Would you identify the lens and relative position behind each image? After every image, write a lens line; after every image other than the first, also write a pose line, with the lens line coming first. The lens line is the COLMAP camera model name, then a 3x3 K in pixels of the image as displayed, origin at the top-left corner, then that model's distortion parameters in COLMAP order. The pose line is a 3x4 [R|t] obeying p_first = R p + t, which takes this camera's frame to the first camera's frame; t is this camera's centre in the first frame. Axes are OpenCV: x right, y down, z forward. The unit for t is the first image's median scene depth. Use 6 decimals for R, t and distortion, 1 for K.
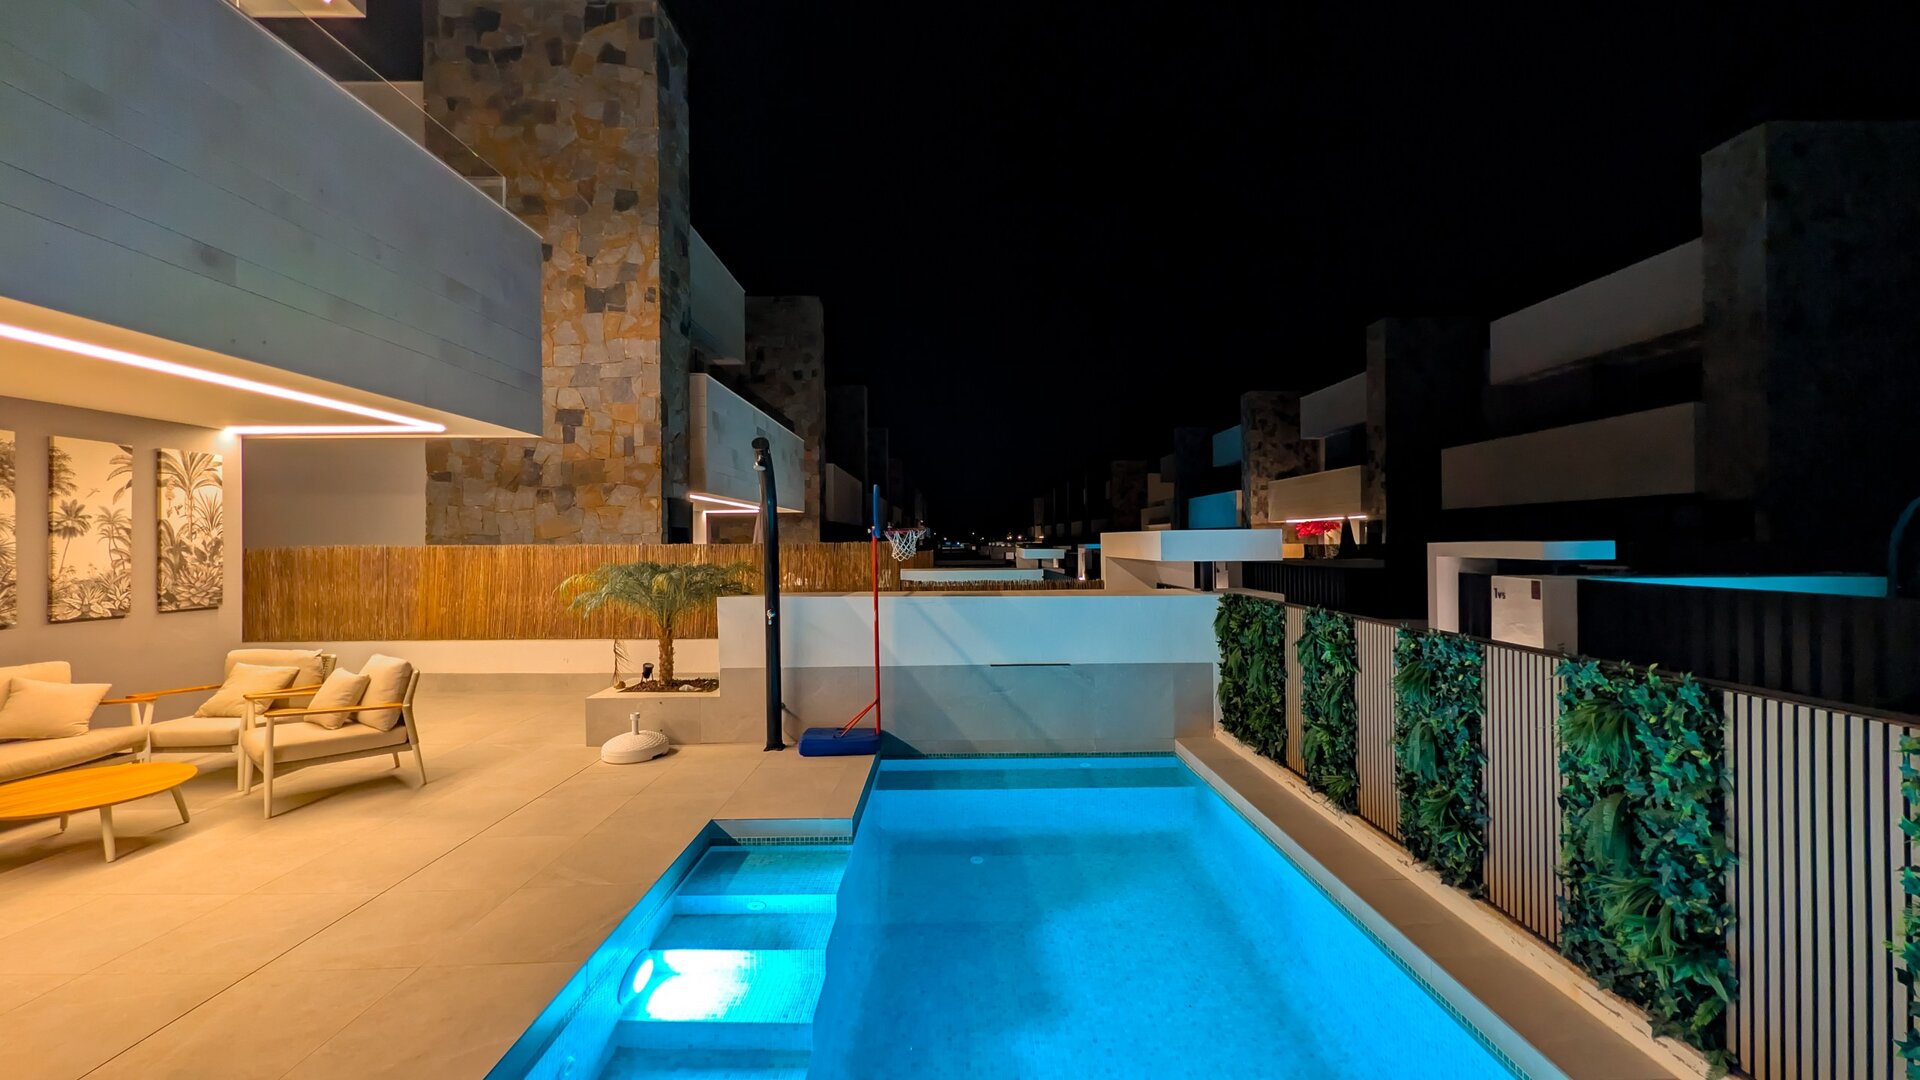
lens RADIAL K [[732.8, 0, 956.0], [0, 732.8, 541.0], [0, 0, 1]] dist [0.000396, -0.000082]
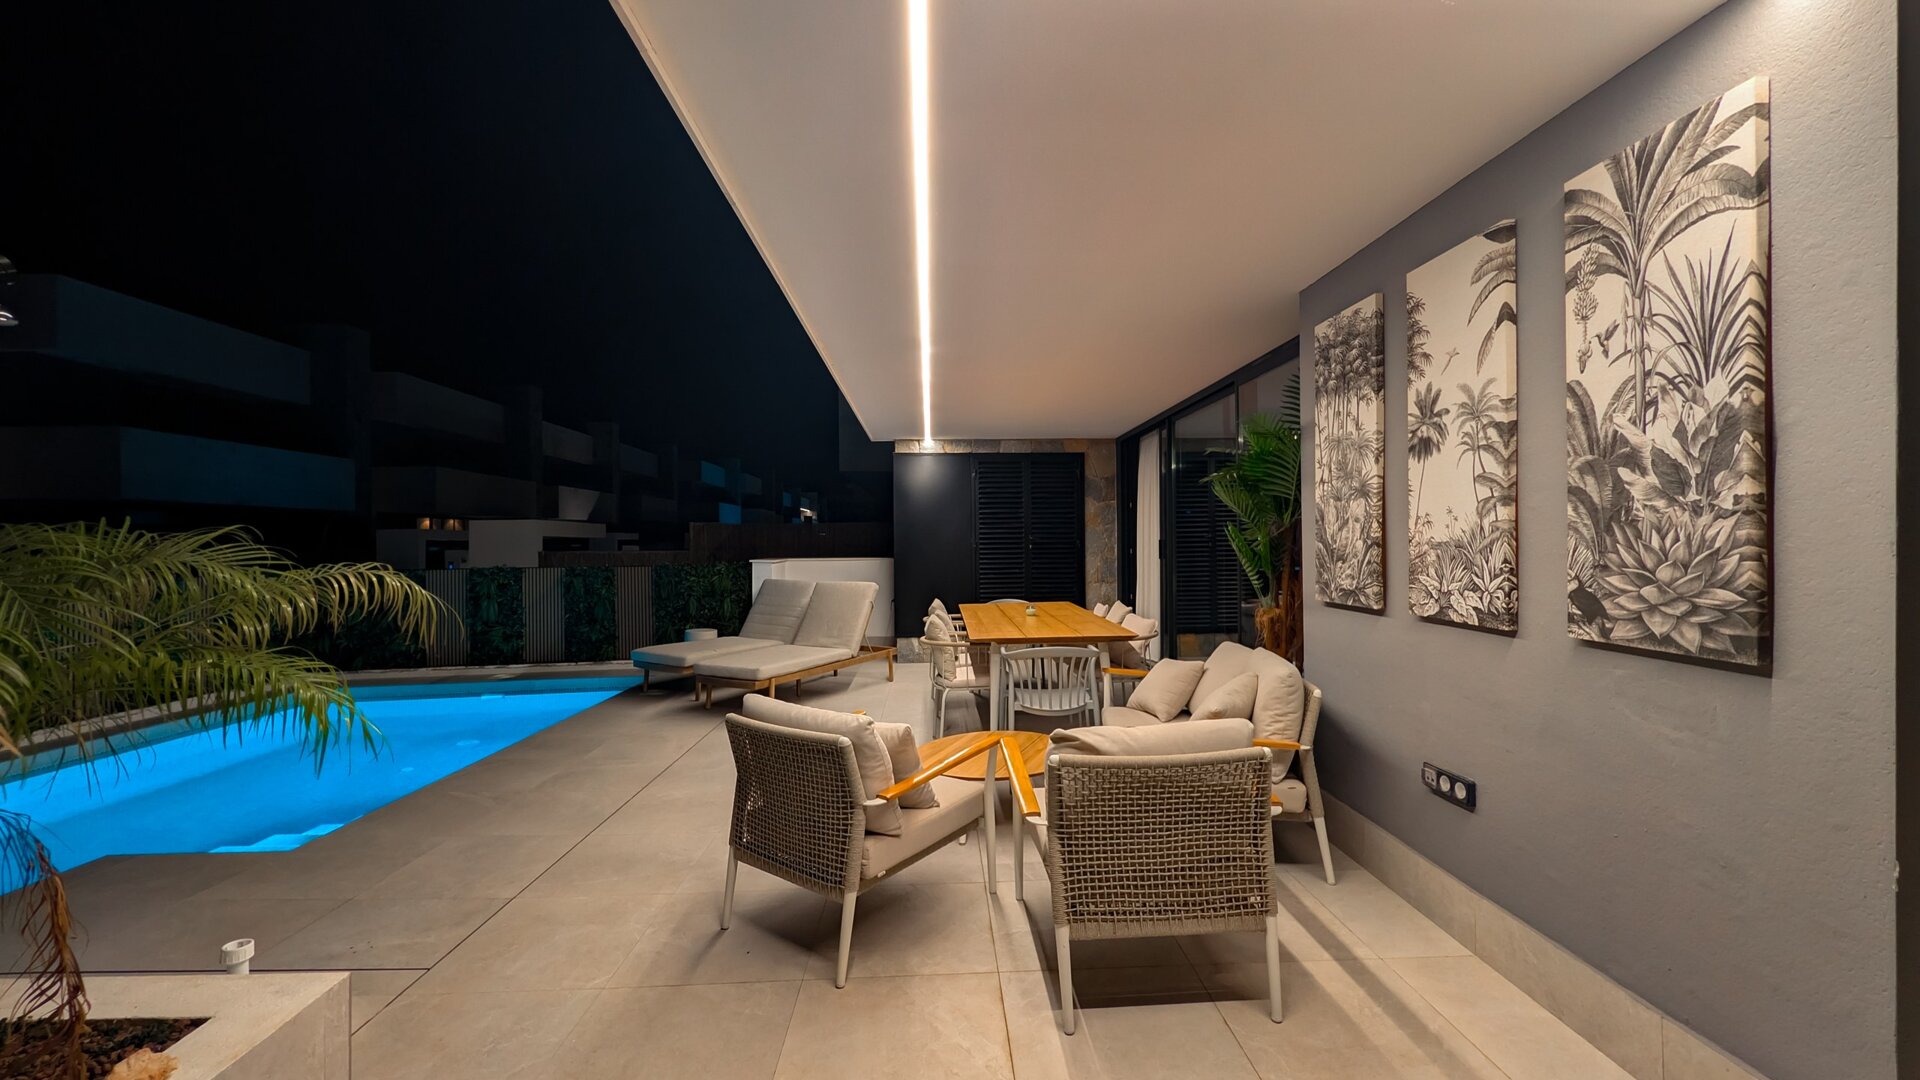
lens RADIAL K [[732.8, 0, 963.6], [0, 732.8, 547.8], [0, 0, 1]] dist [0.000396, -0.000082]
pose [[-0.999129, 0.019680, -0.036796, -0.739763], [0.019387, 0.999778, 0.008301, 0.040805], [0.036951, 0.007580, -0.999288, 1.289105]]
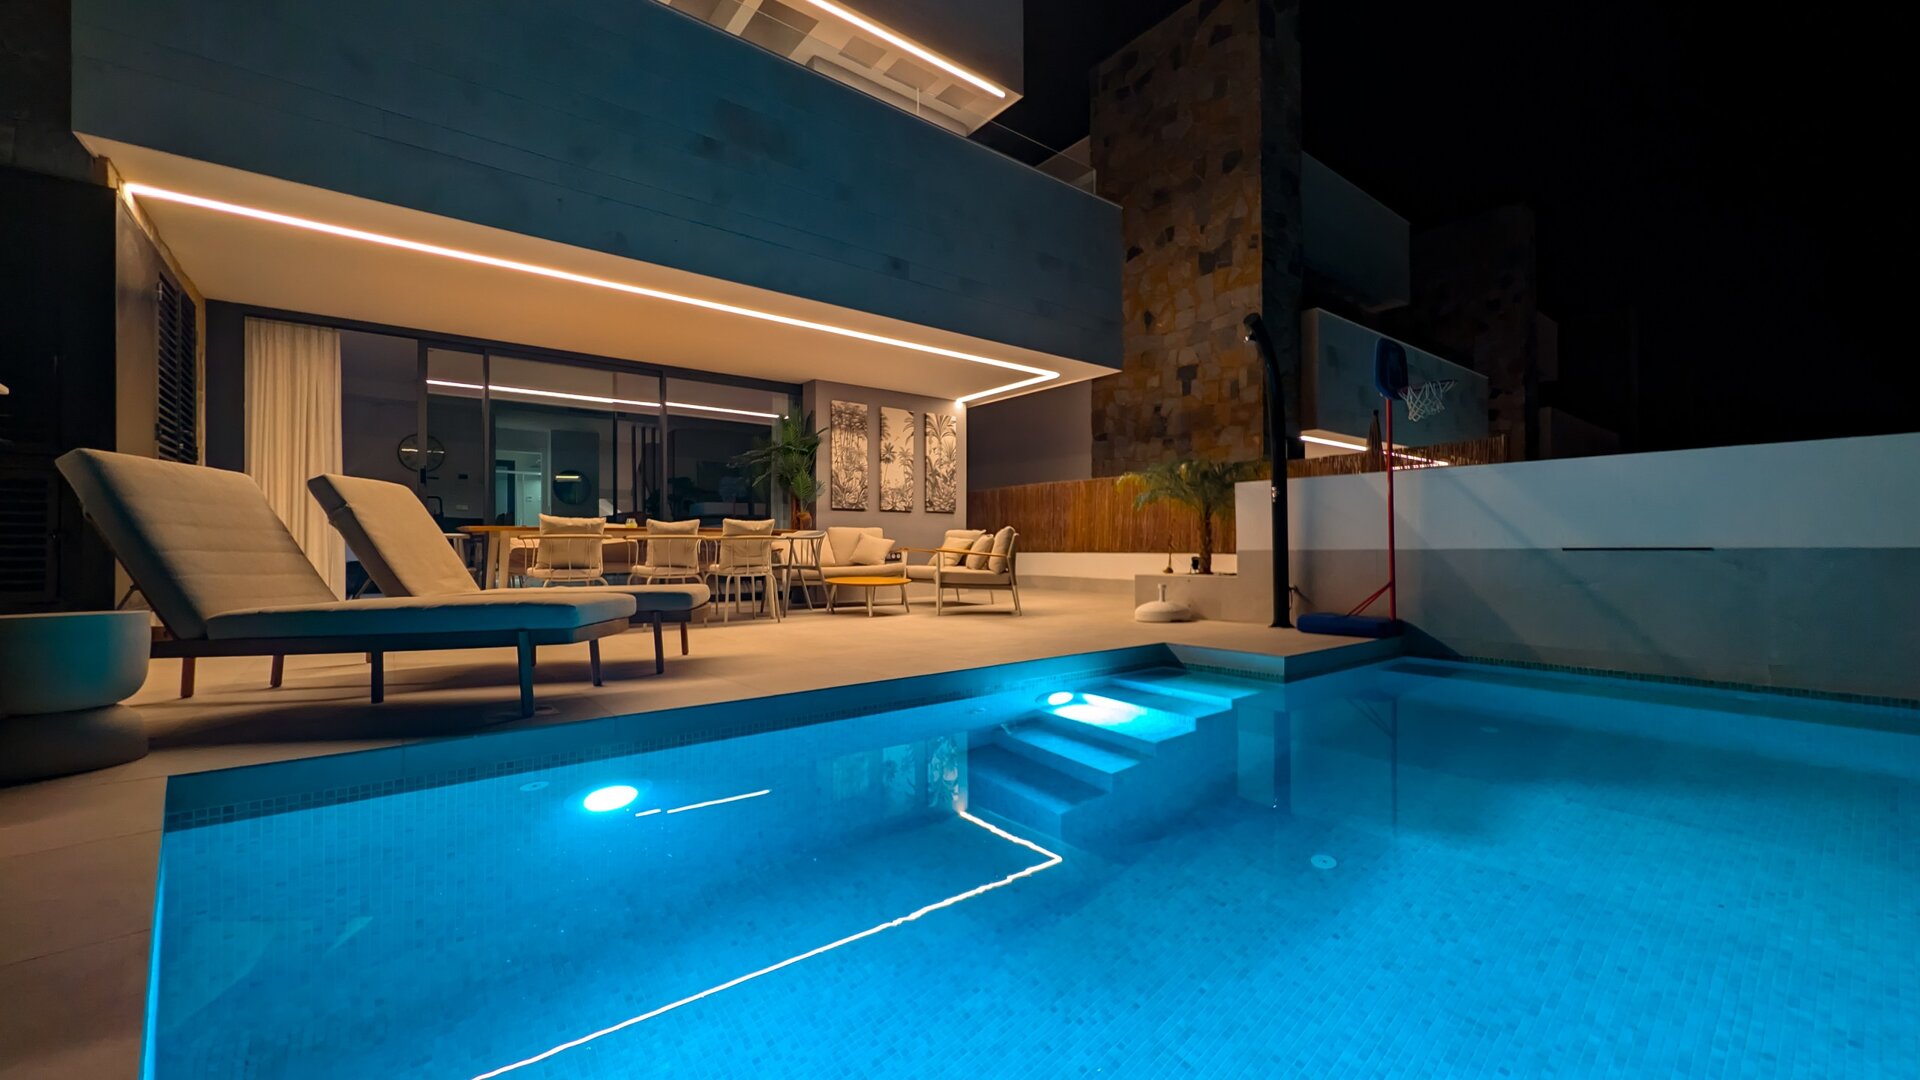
lens RADIAL K [[732.8, 0, 958.6], [0, 732.8, 542.4], [0, 0, 1]] dist [0.000396, -0.000082]
pose [[0.612711, -0.000284, -0.790307, 0.259164], [-0.000119, 1.000000, -0.000451, 0.160442], [0.790307, 0.000371, 0.612711, 0.039275]]
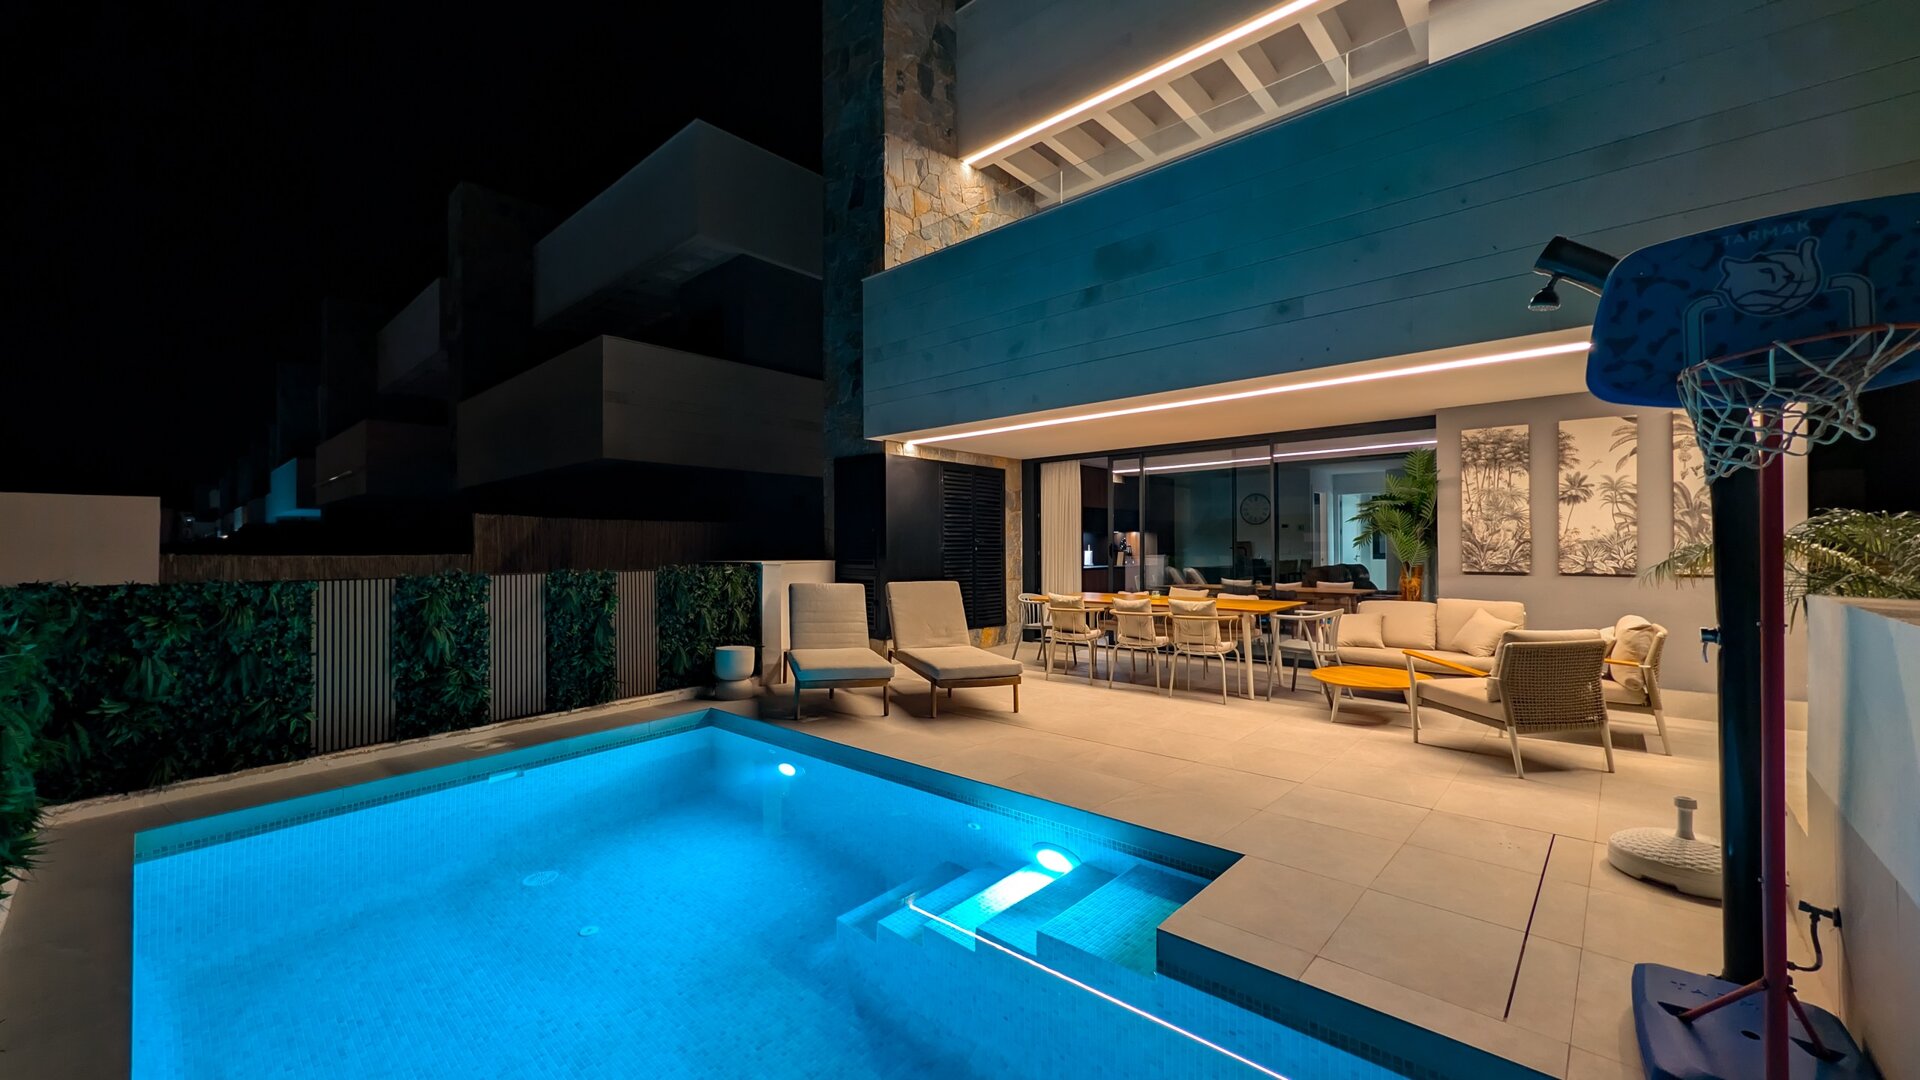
lens RADIAL K [[732.8, 0, 954.4], [0, 732.8, 542.8], [0, 0, 1]] dist [0.000396, -0.000082]
pose [[-0.676216, 0.006240, -0.736677, 0.295533], [0.011198, 0.999936, -0.001808, 0.041847], [0.736618, -0.009472, -0.676243, 0.910931]]
